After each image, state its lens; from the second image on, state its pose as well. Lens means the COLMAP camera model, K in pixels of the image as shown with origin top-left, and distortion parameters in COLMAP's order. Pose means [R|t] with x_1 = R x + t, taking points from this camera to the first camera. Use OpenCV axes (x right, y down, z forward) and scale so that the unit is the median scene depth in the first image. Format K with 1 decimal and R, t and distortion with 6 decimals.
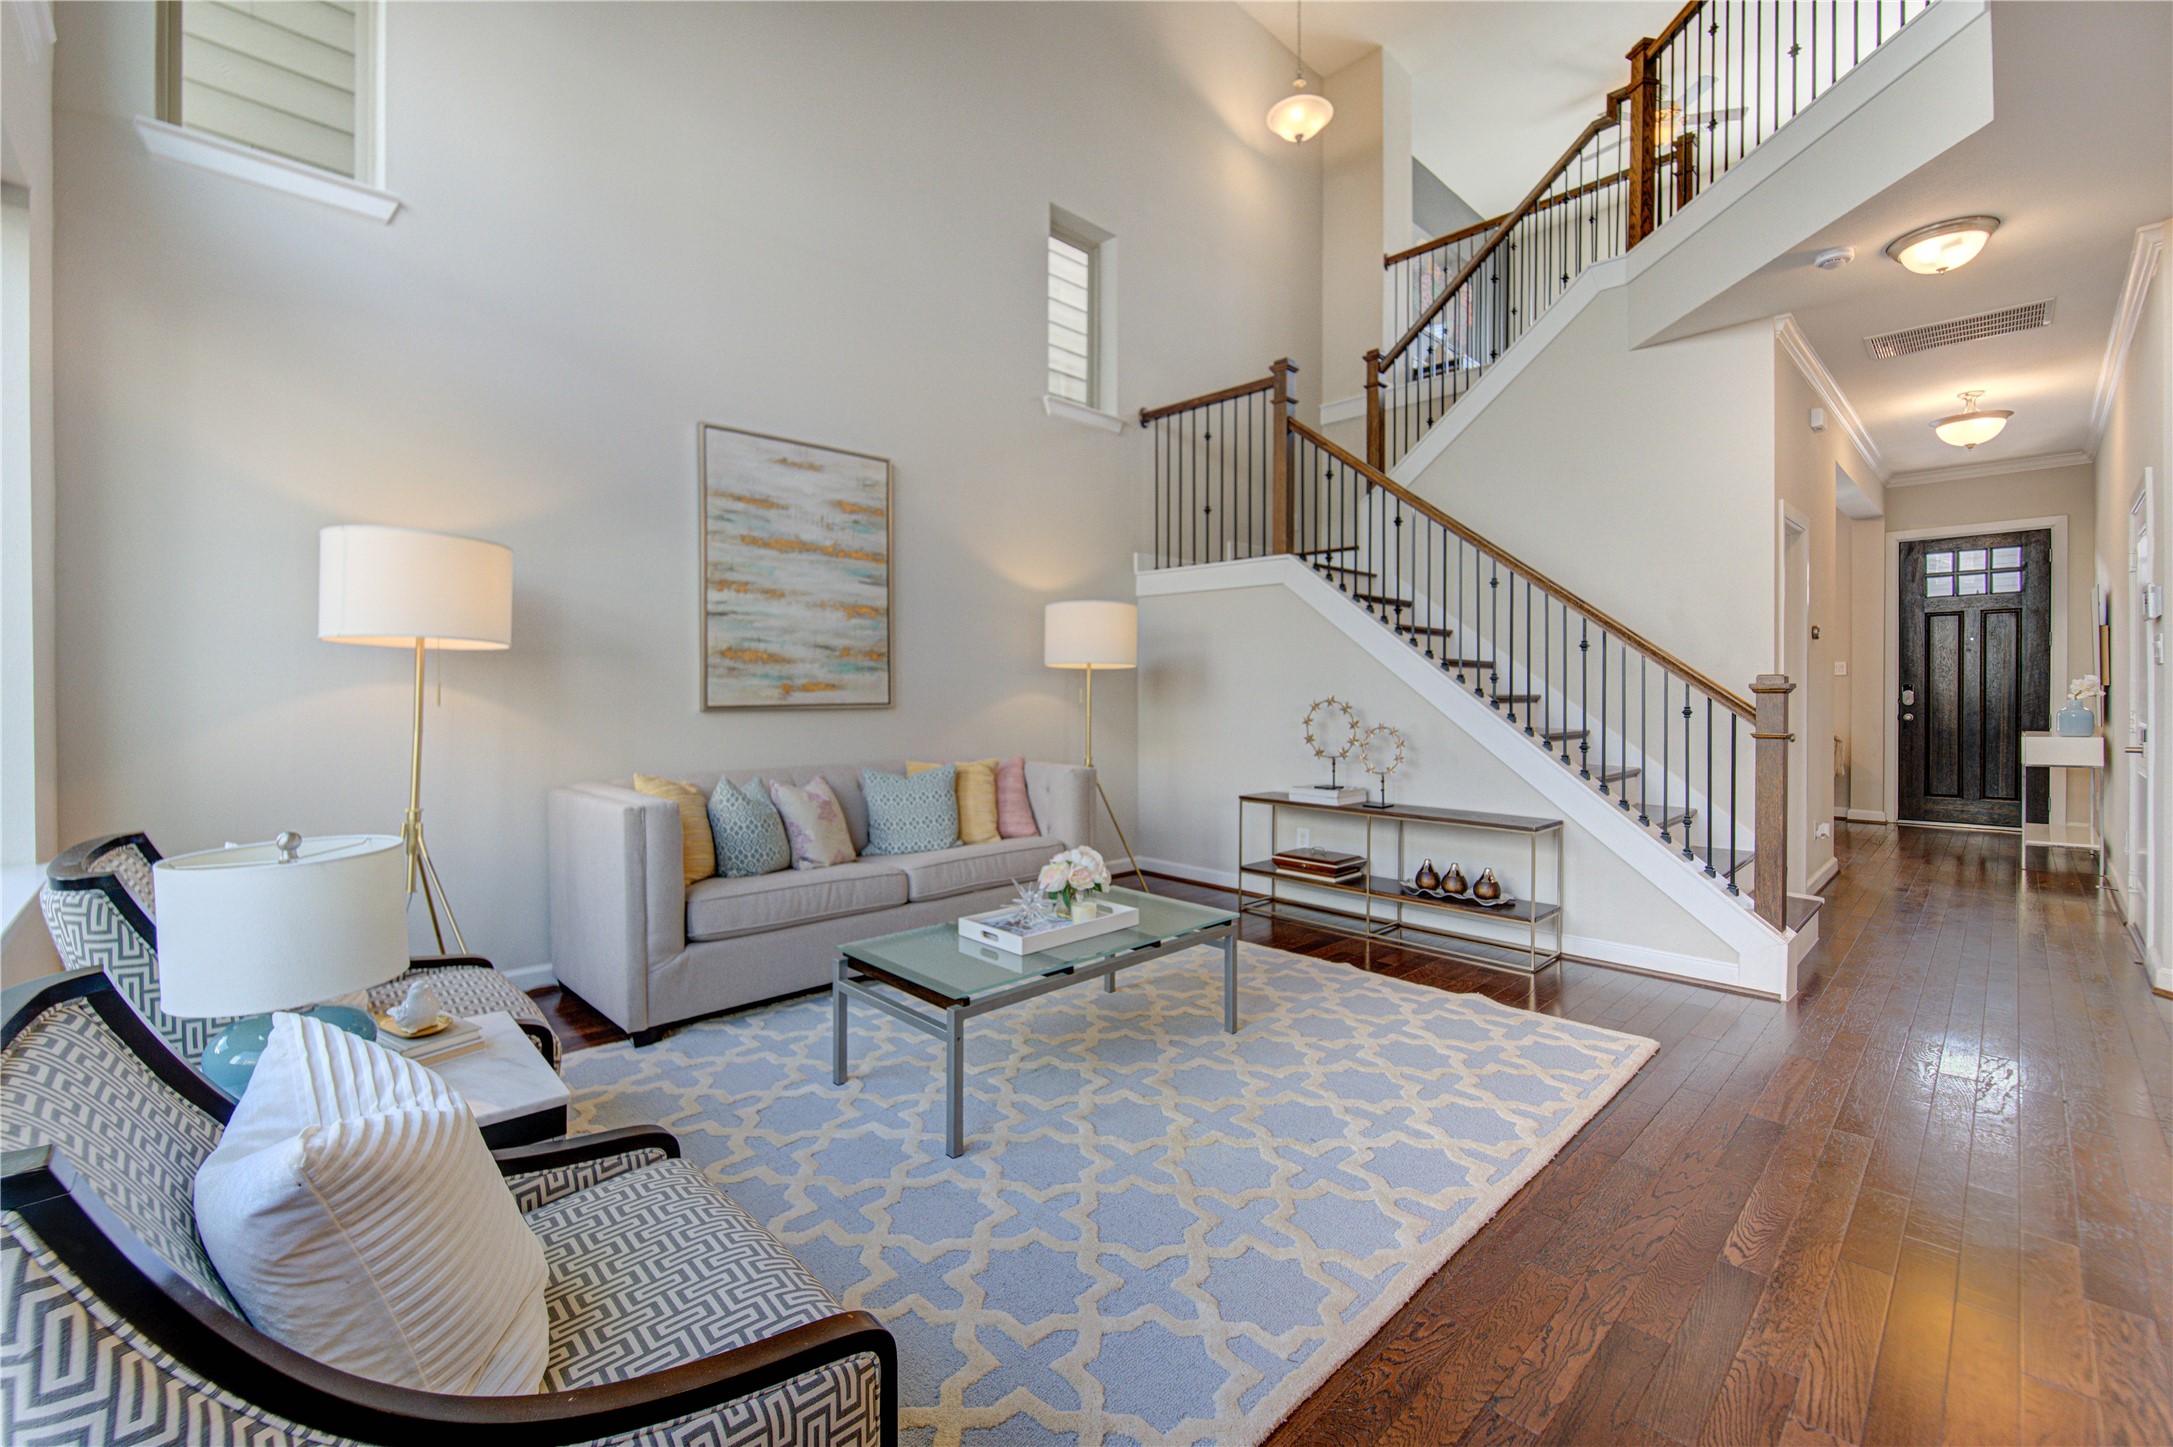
lens RADIAL K [[883.7, 0, 1075.5], [0, 883.7, 700.8], [0, 0, 1]] dist [-0.009562, -0.000058]
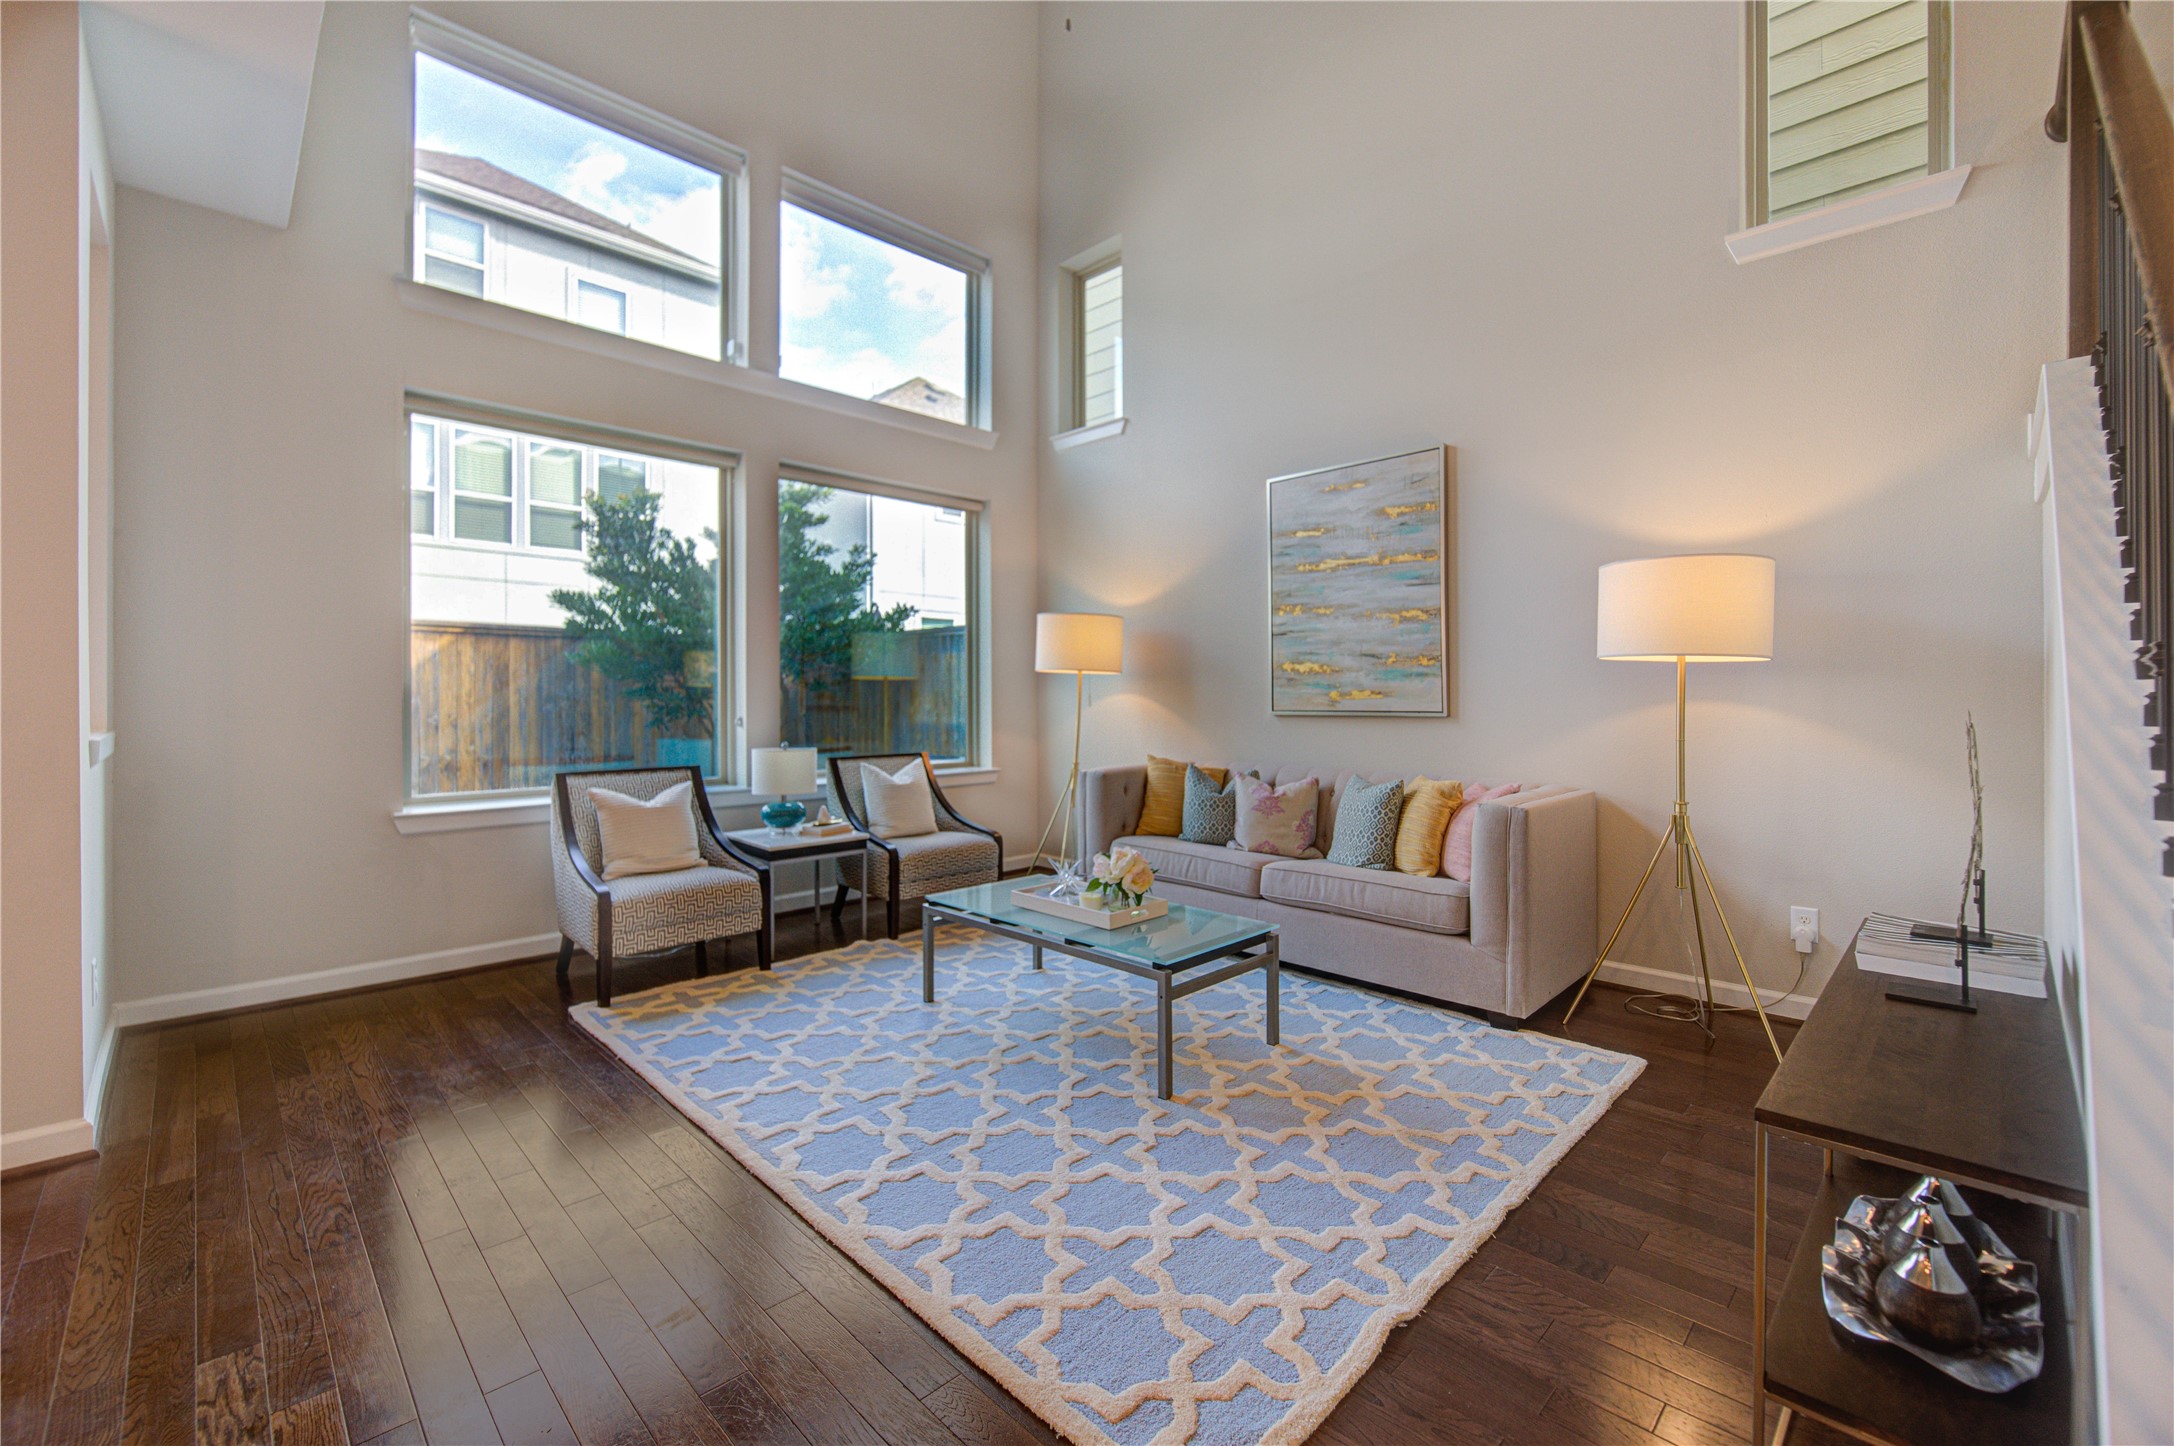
lens RADIAL K [[905.1, 0, 1062.2], [0, 905.1, 700.3], [0, 0, 1]] dist [-0.006603, -0.000172]
pose [[0.003271, -0.003511, -0.999988, 0.769949], [-0.015739, 0.999870, -0.003562, 0.000483], [0.999871, 0.015750, 0.003215, 0.651909]]
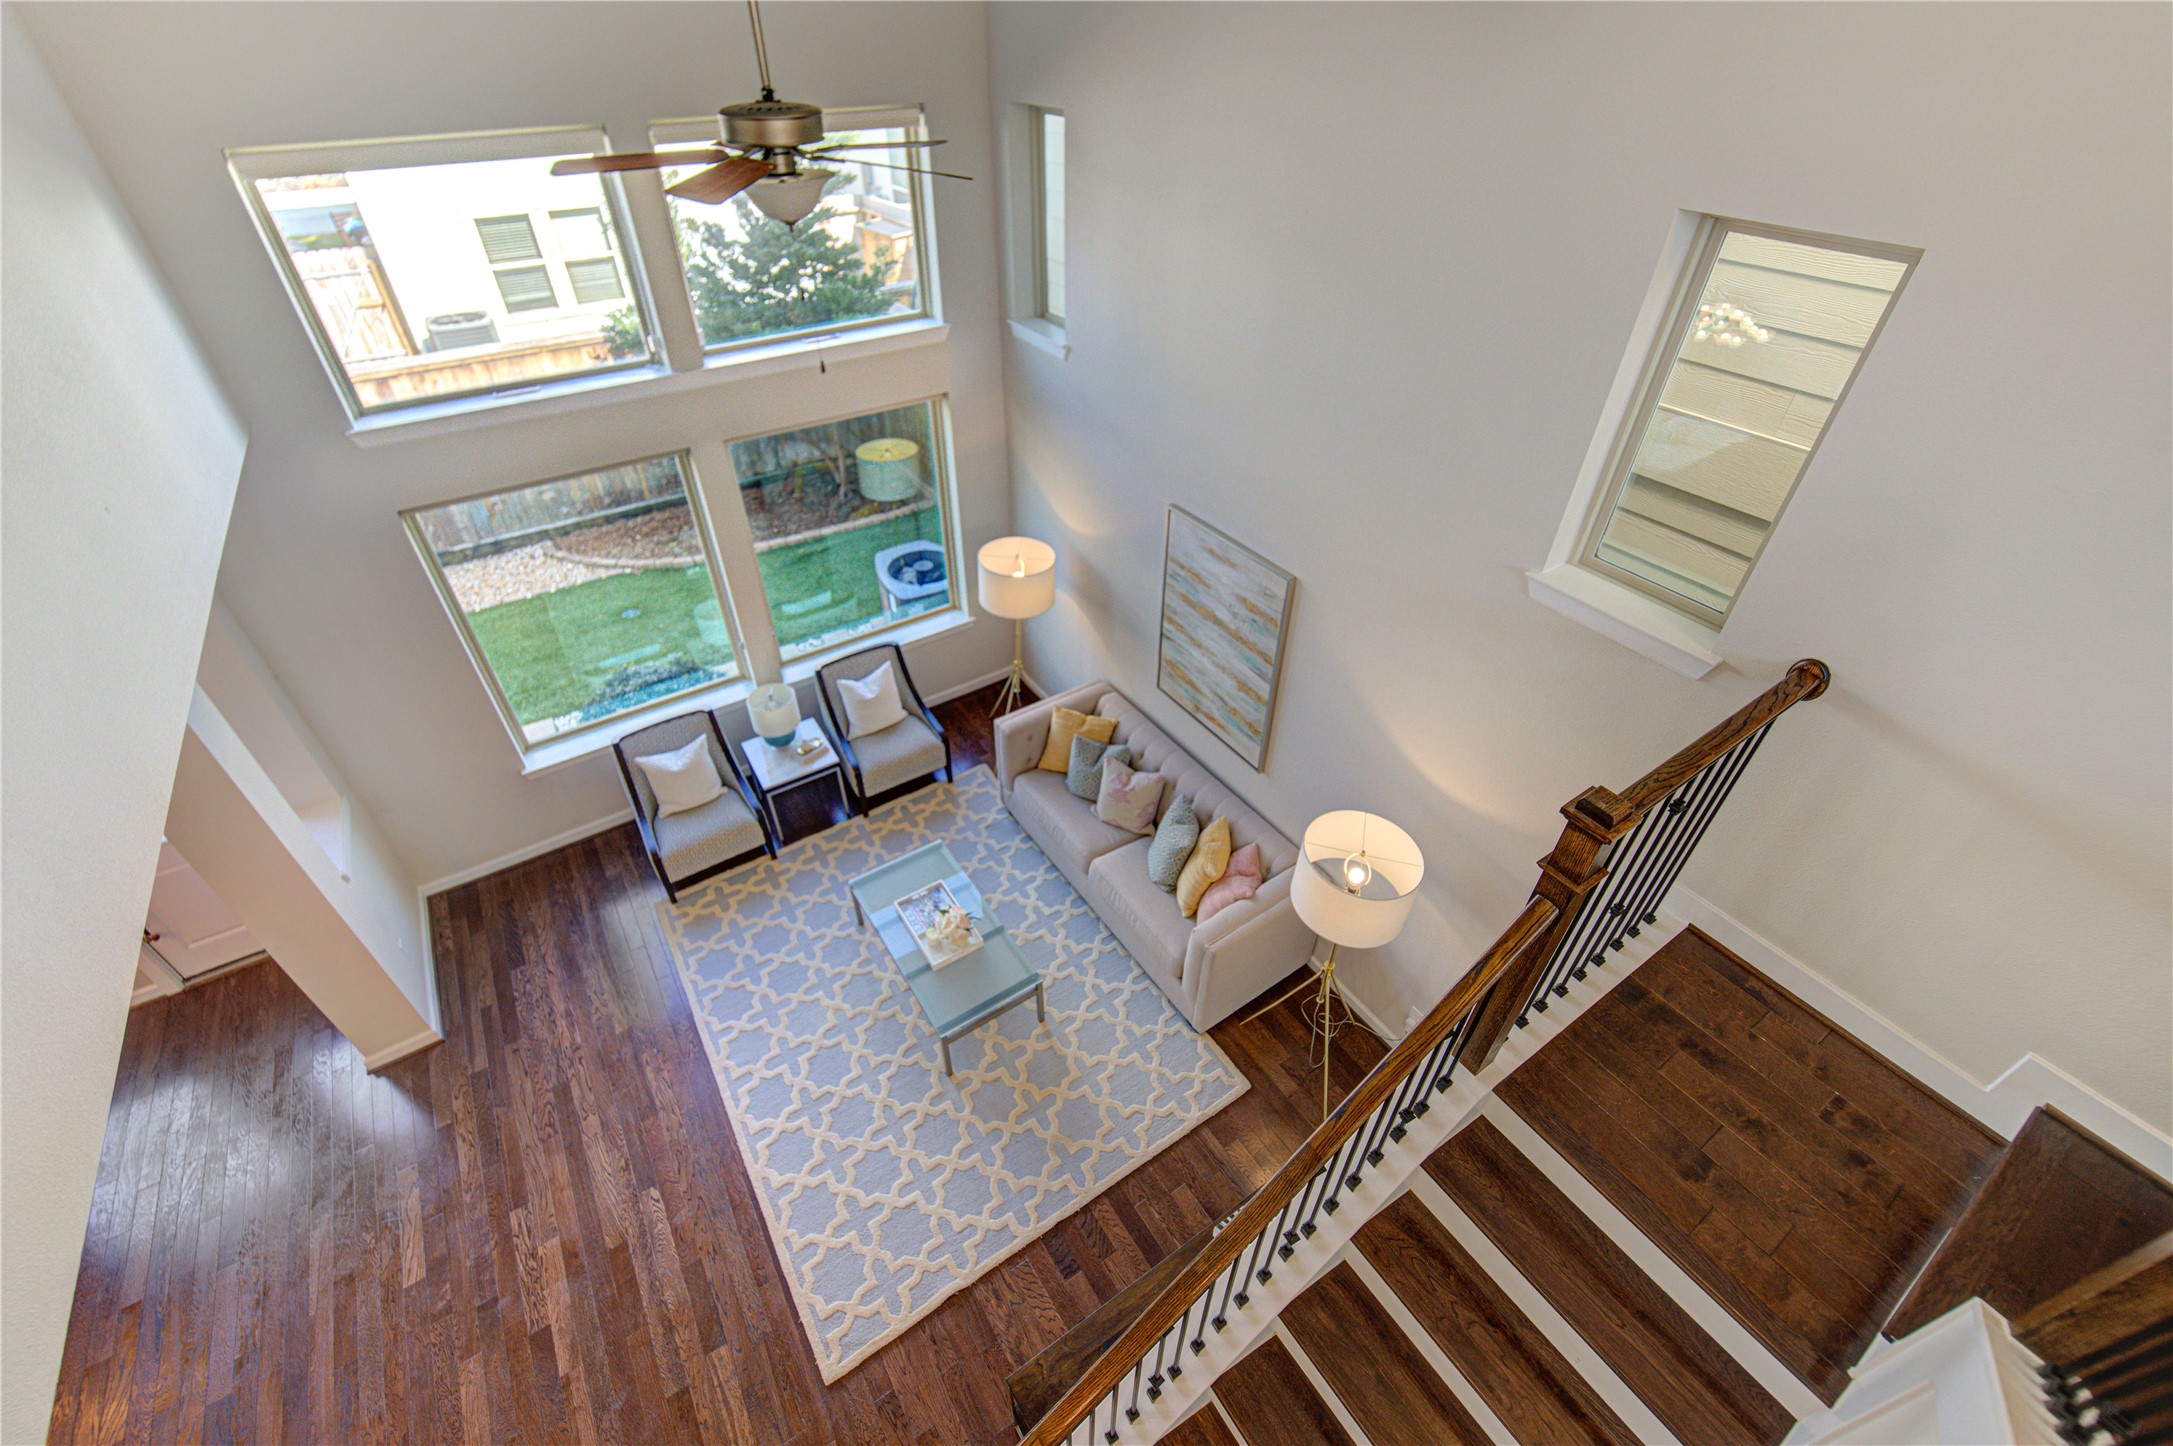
lens RADIAL K [[893.1, 0, 1059.3], [0, 893.1, 695.9], [0, 0, 1]] dist [-0.004838, -0.000358]
pose [[-0.194237, 0.601863, -0.774618, 0.693271], [-0.009065, 0.788523, 0.614939, -0.810247], [0.980913, 0.126466, -0.147705, 0.979181]]
